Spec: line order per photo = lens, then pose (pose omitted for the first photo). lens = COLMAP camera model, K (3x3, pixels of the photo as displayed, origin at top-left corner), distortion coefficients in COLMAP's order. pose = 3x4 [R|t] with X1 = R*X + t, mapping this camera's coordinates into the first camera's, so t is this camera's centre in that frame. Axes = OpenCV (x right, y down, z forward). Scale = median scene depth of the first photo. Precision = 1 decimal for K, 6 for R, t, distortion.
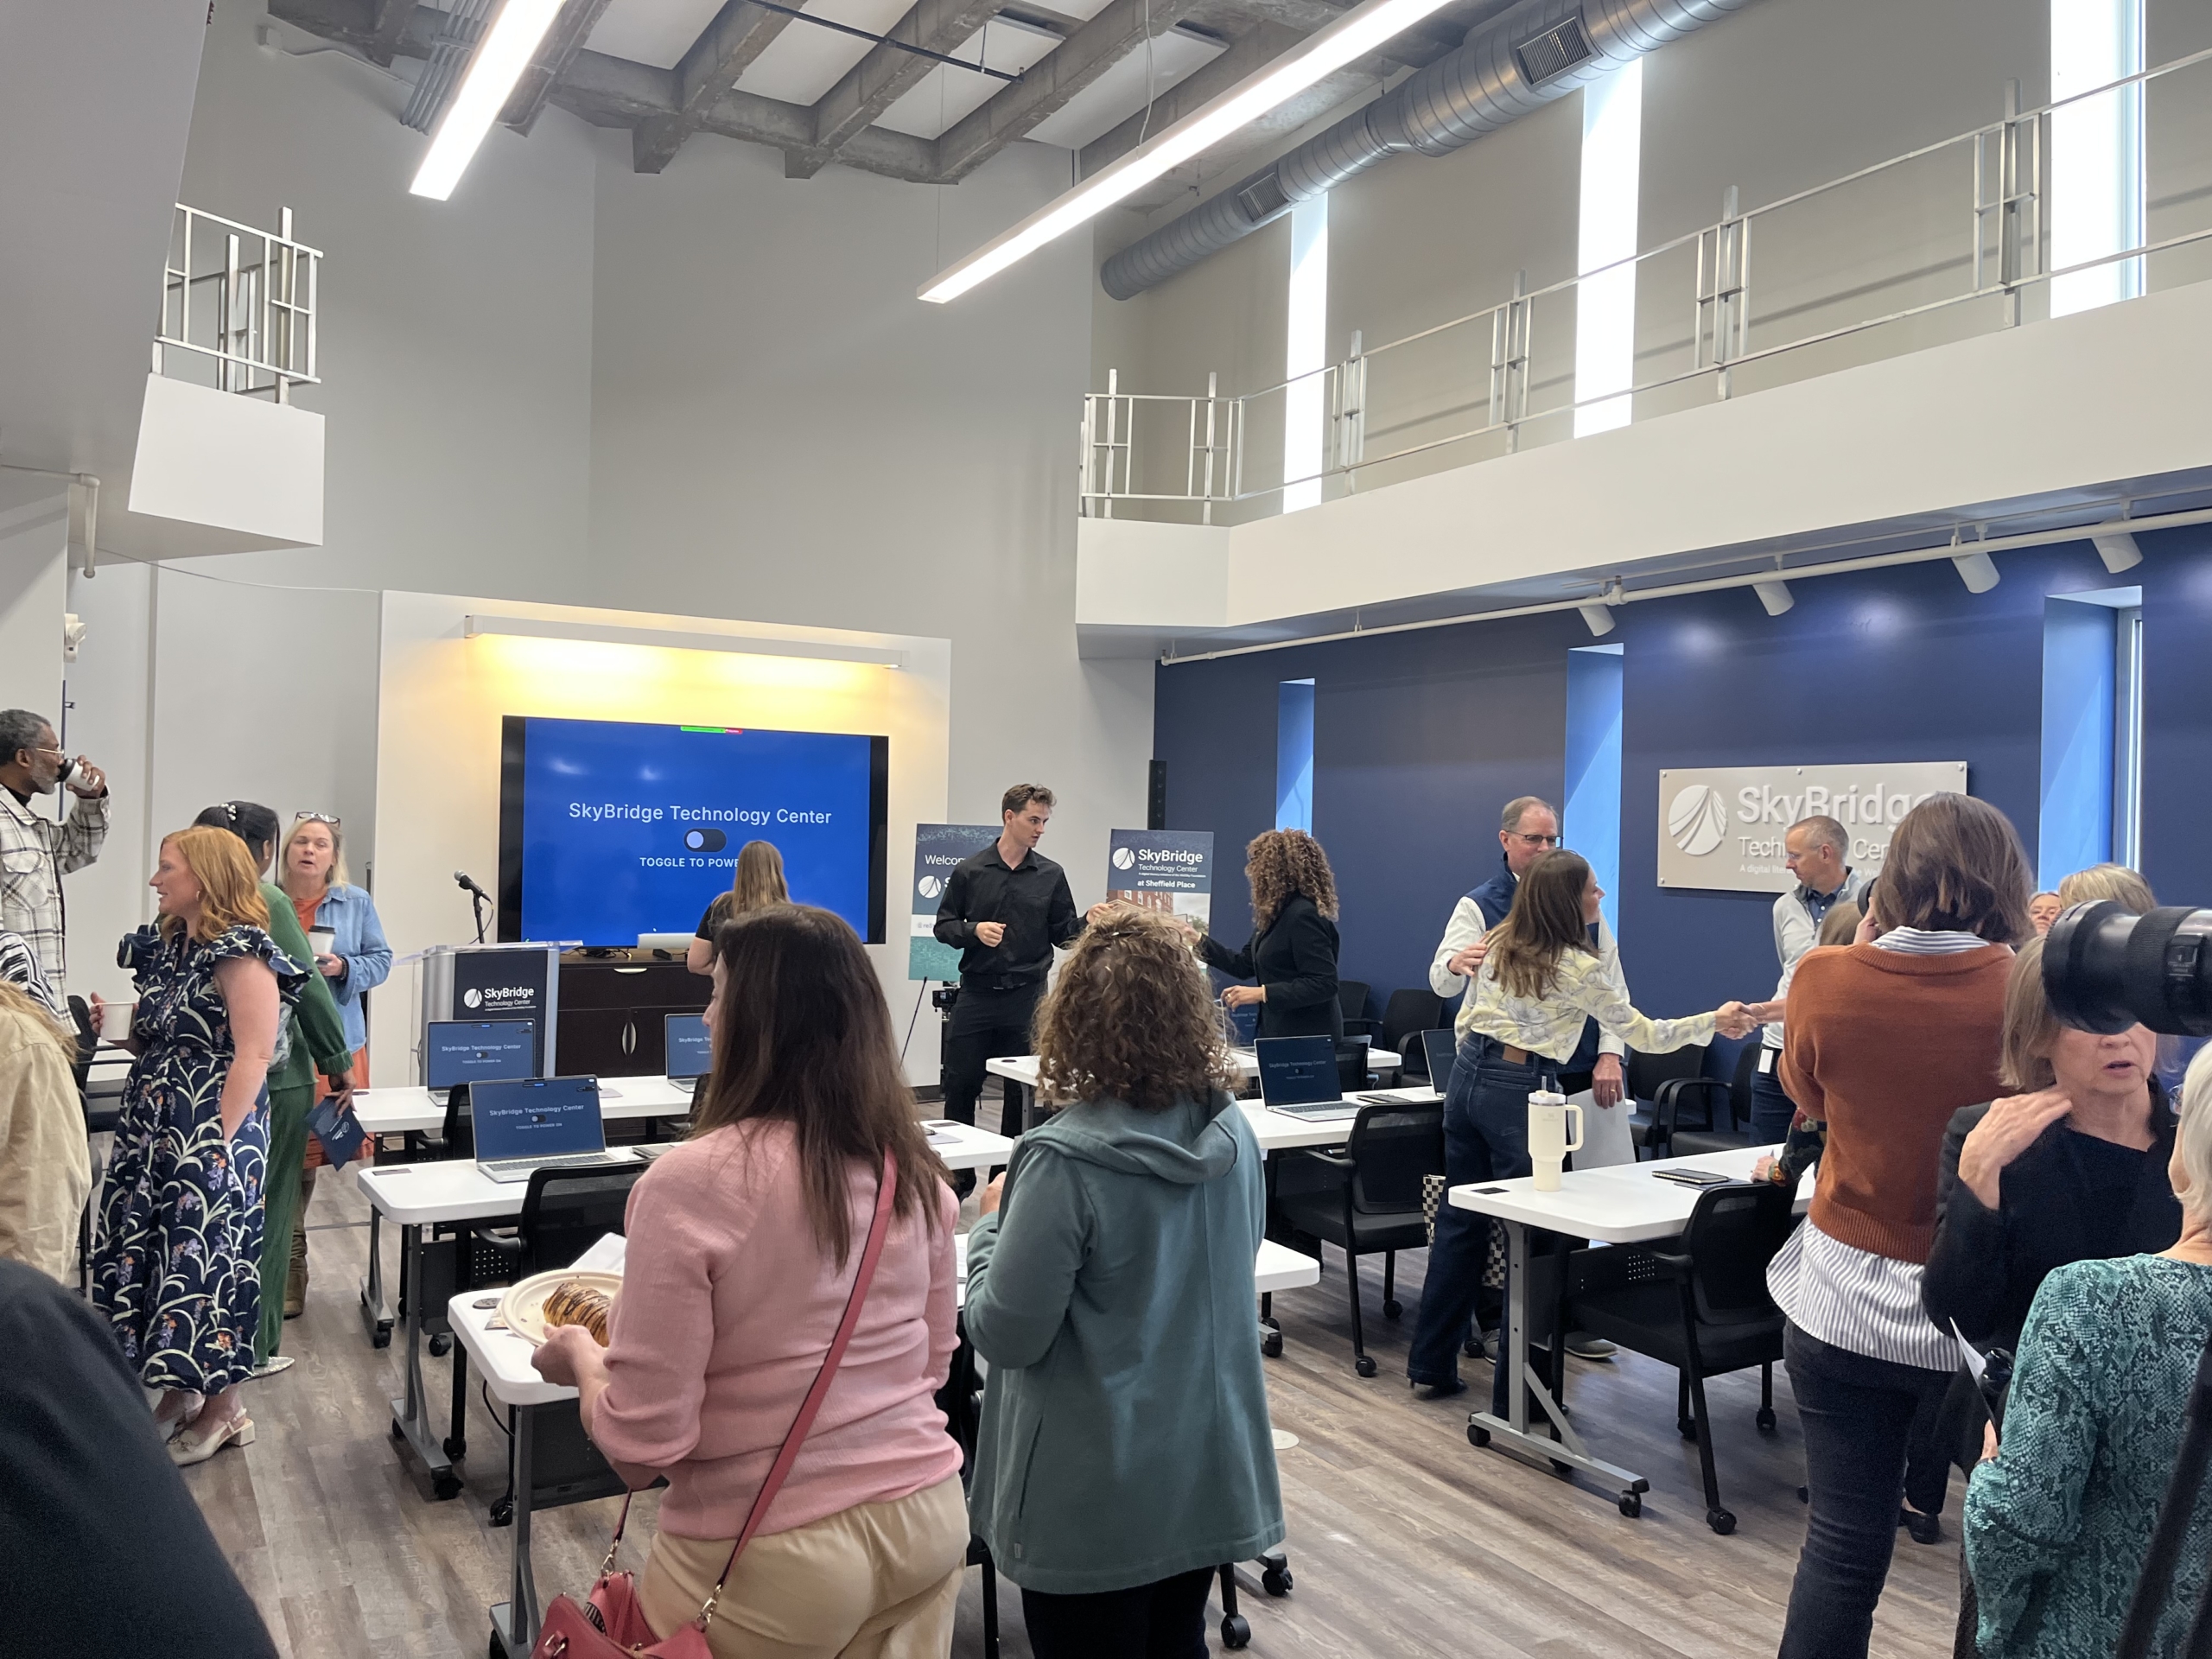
lens RADIAL K [[1672.0, 0, 1113.3], [0, 1672.0, 828.4], [0, 0, 1]] dist [0.006745, -0.010958]
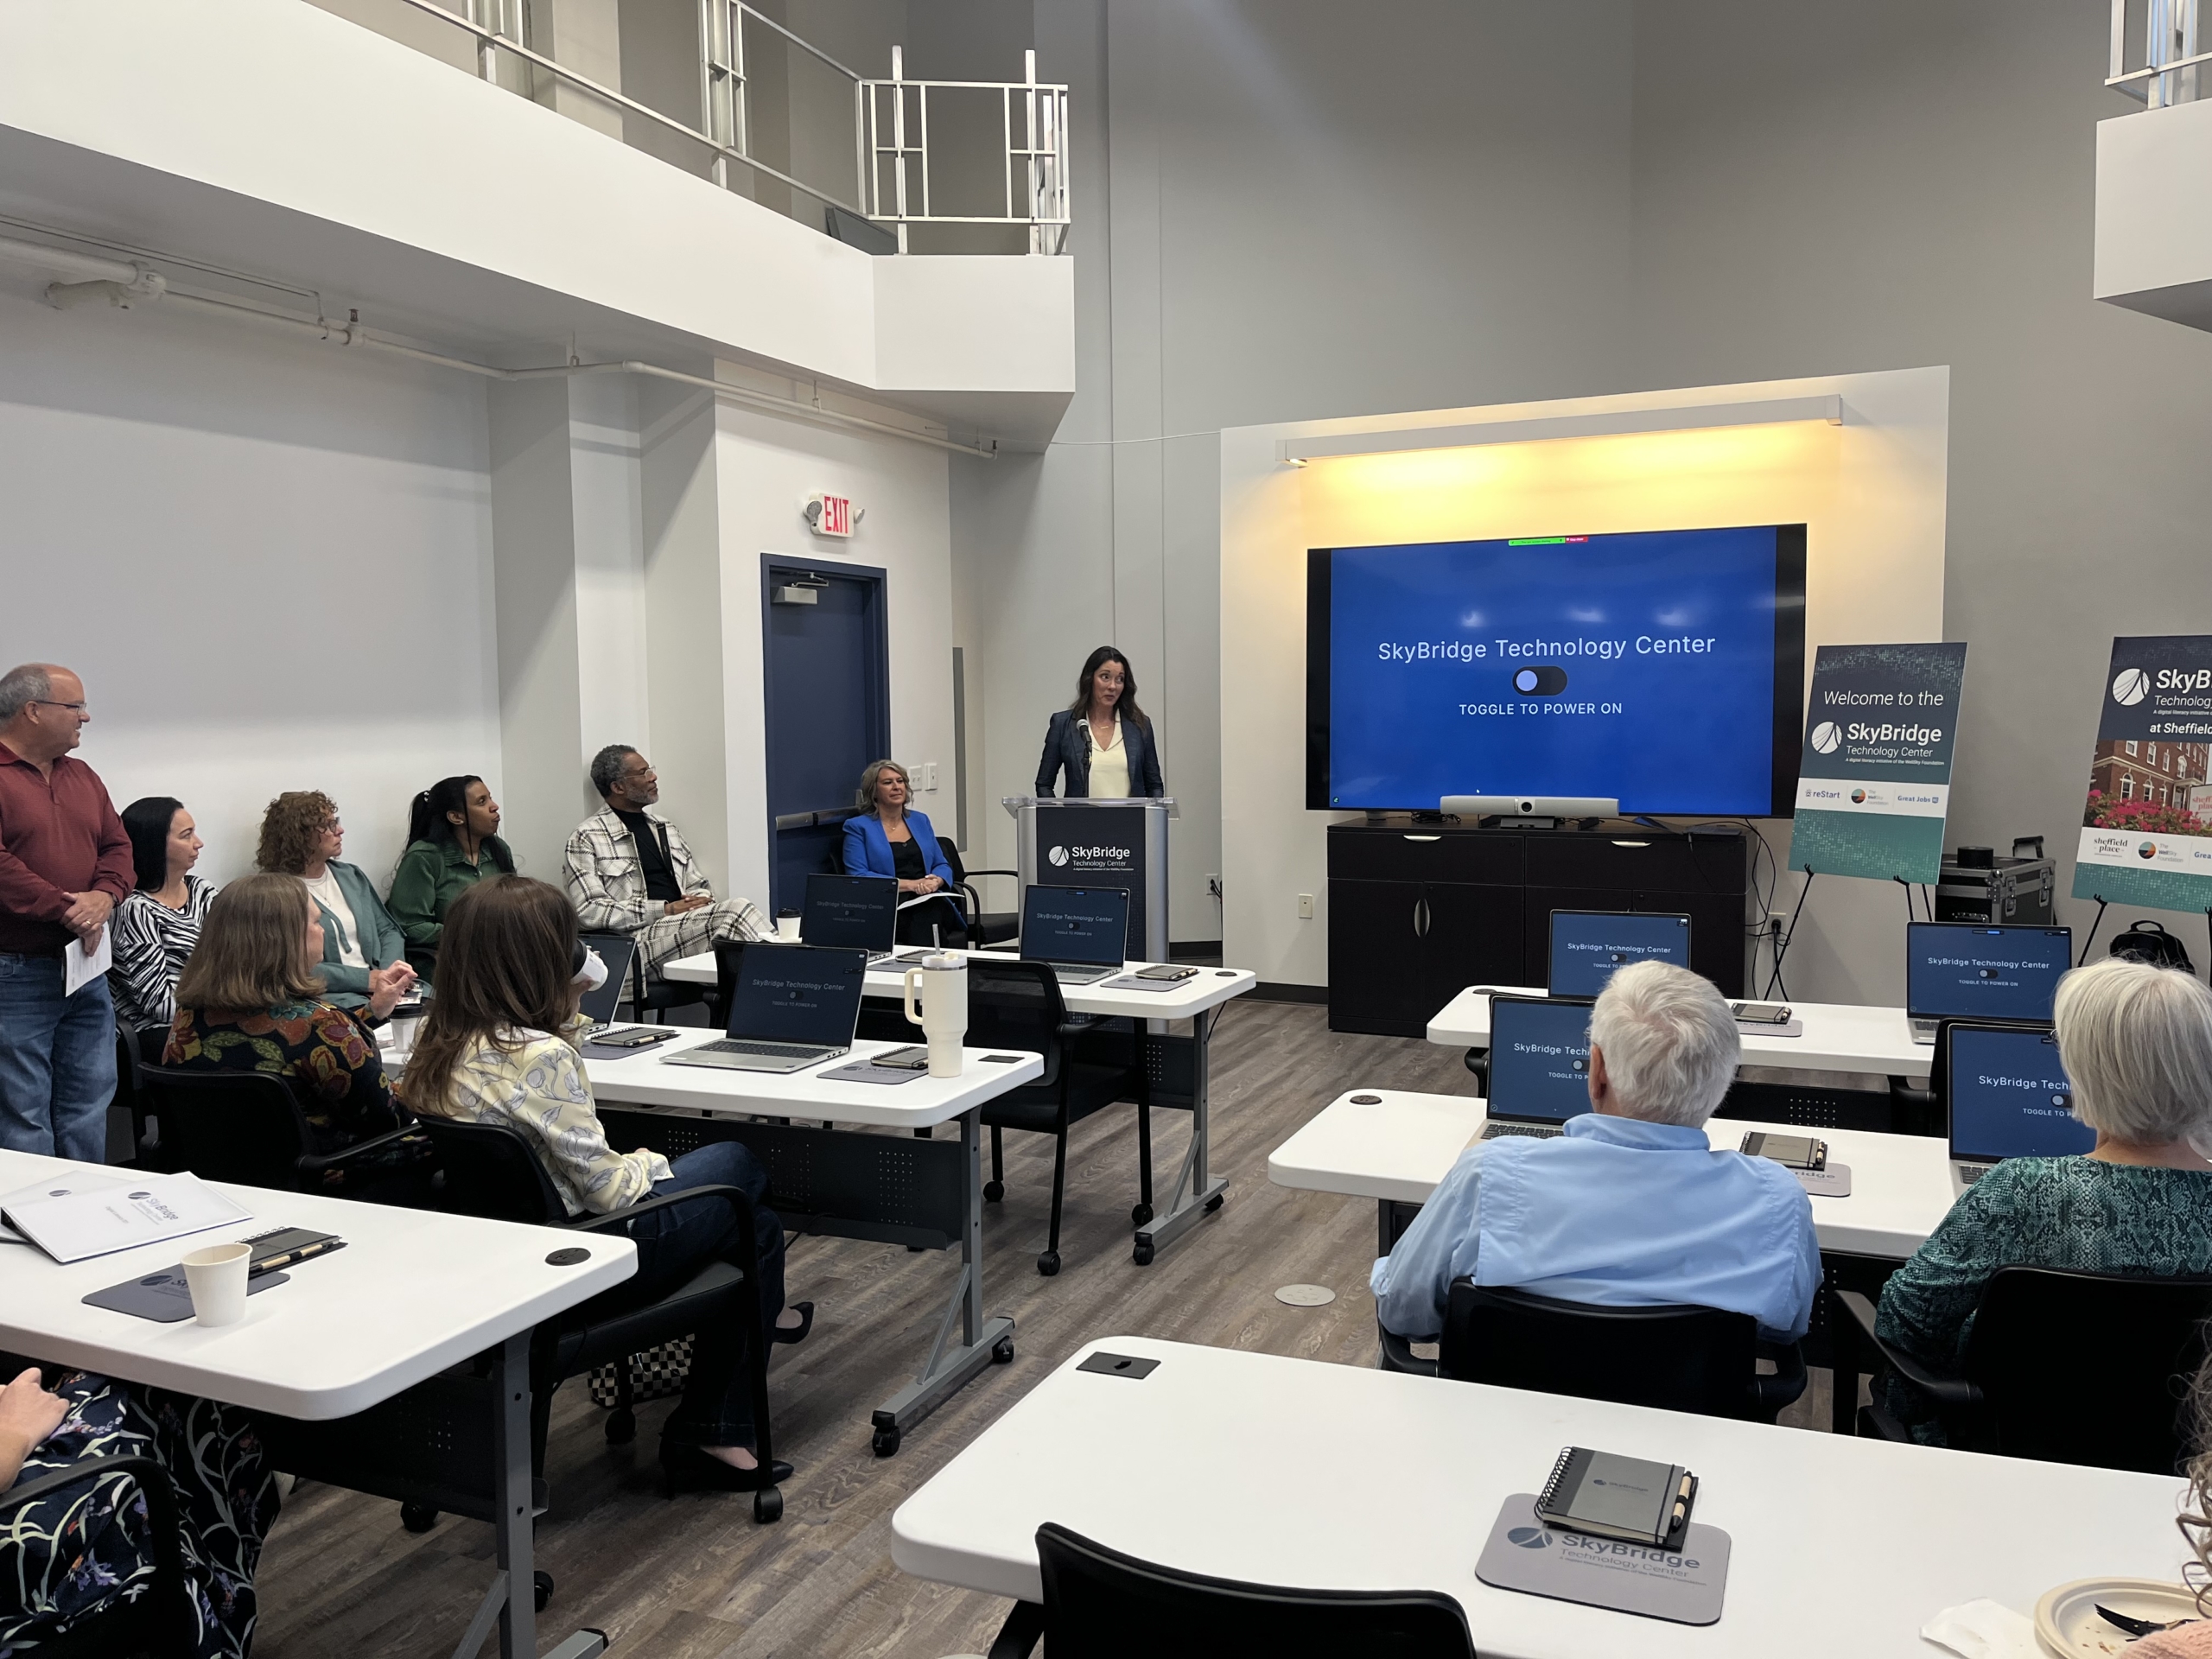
lens RADIAL K [[1672.0, 0, 1111.3], [0, 1672.0, 826.9], [0, 0, 1]] dist [0.006745, -0.010958]
pose [[0.571406, 0.035372, -0.819905, 0.302076], [0.027564, 0.997680, 0.062251, 0.021586], [0.820204, -0.058171, 0.569106, 0.379080]]
